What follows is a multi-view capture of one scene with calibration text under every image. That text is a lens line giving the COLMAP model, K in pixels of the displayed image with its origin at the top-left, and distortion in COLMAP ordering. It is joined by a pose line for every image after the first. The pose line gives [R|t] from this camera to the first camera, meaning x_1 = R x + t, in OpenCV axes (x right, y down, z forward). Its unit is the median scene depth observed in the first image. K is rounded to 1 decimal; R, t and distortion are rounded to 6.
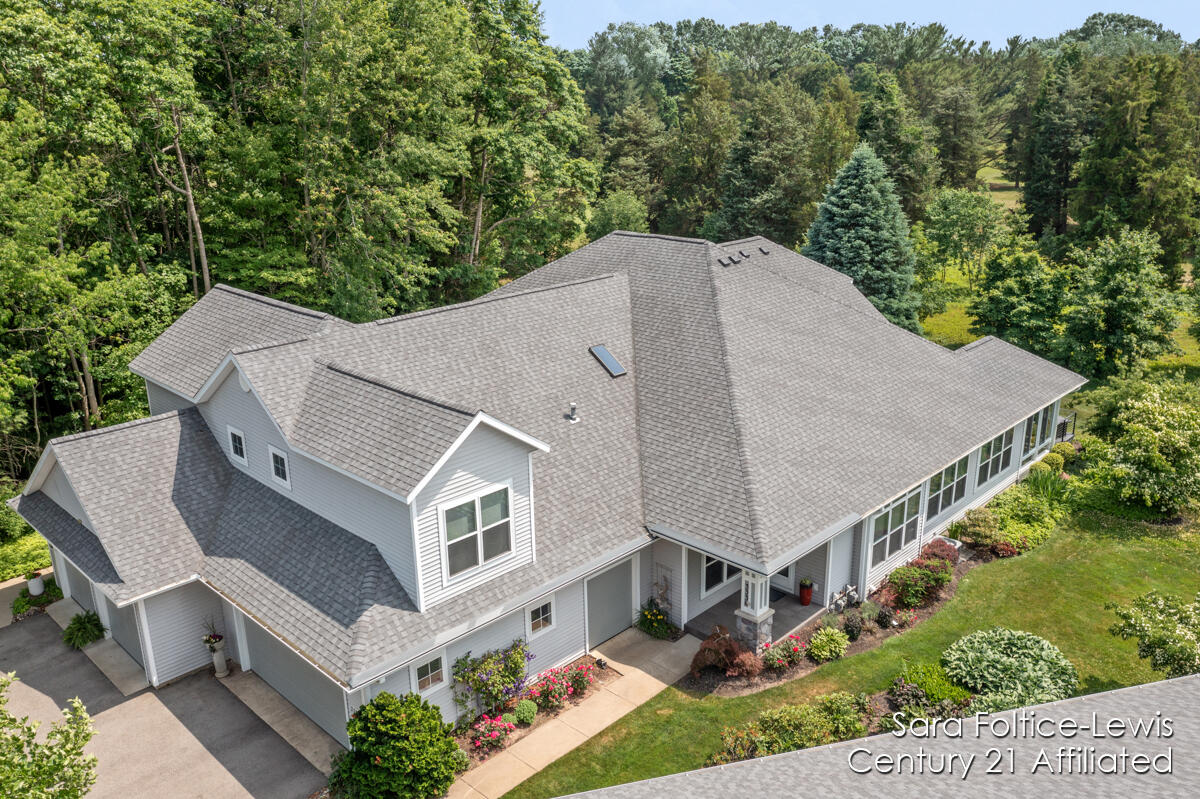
lens RADIAL K [[956.0, 0, 600.0], [0, 956.0, 399.5], [0, 0, 1]] dist [-0.000698, -0.000340]
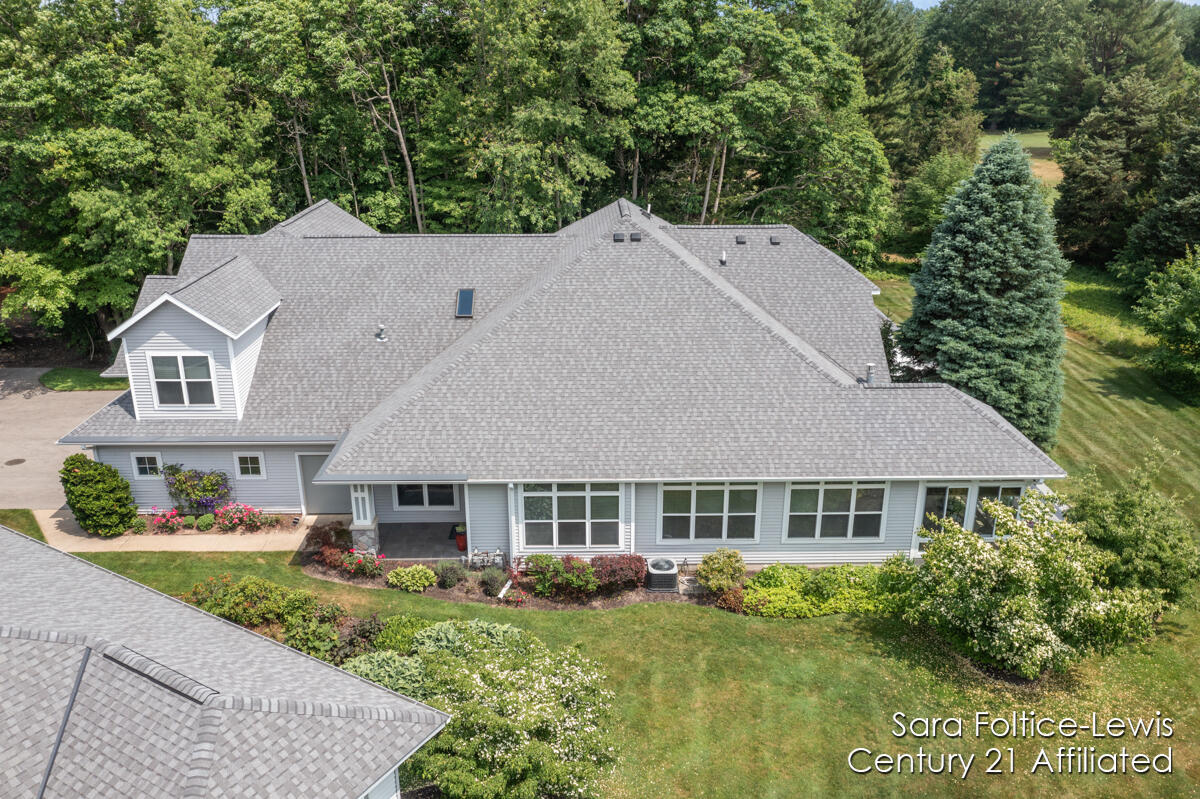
lens RADIAL K [[956.0, 0, 600.0], [0, 956.0, 399.5], [0, 0, 1]] dist [-0.000698, -0.000340]
pose [[0.705563, 0.254309, -0.661444, 0.994912], [-0.224602, 0.965518, 0.131635, -0.127203], [0.672112, 0.055685, 0.738352, 0.294881]]
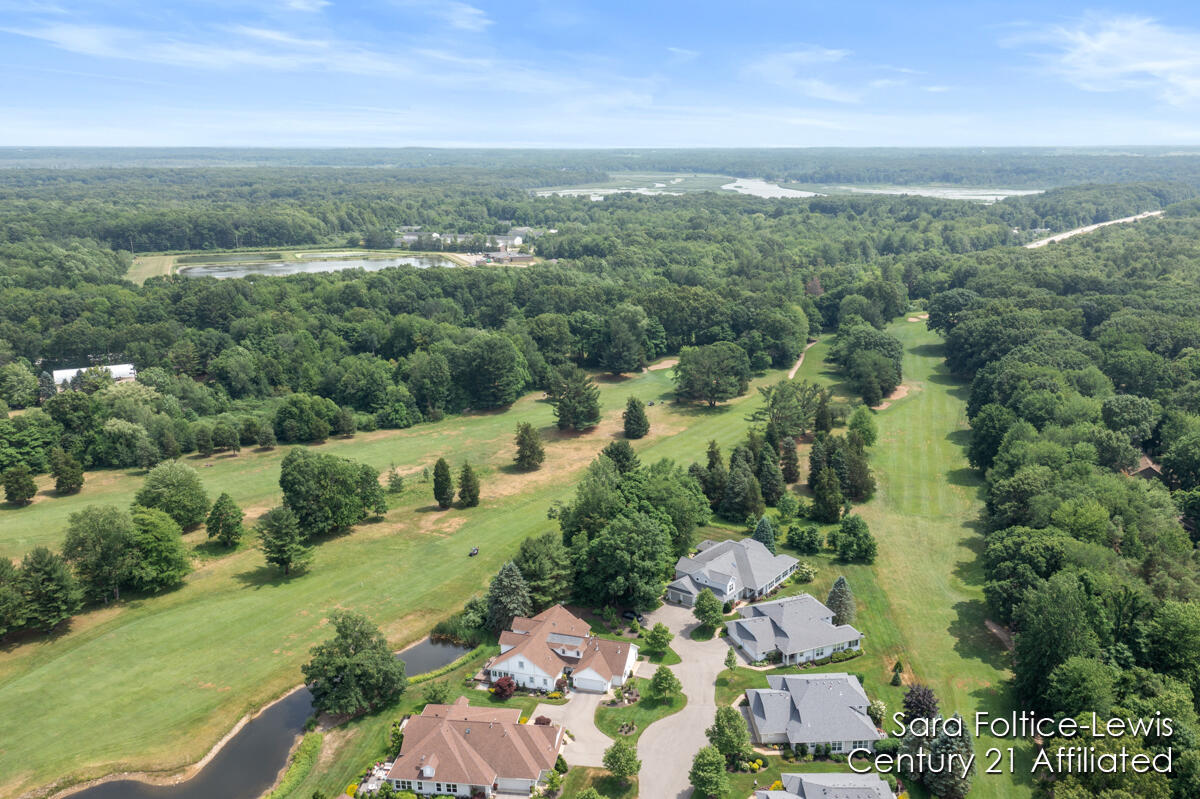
lens RADIAL K [[956.0, 0, 600.0], [0, 956.0, 399.5], [0, 0, 1]] dist [-0.000698, -0.000340]
pose [[0.993713, -0.030832, 0.107624, -2.104379], [0.036985, 0.997765, -0.055649, -1.112660], [-0.105668, 0.059279, 0.992633, -7.507176]]
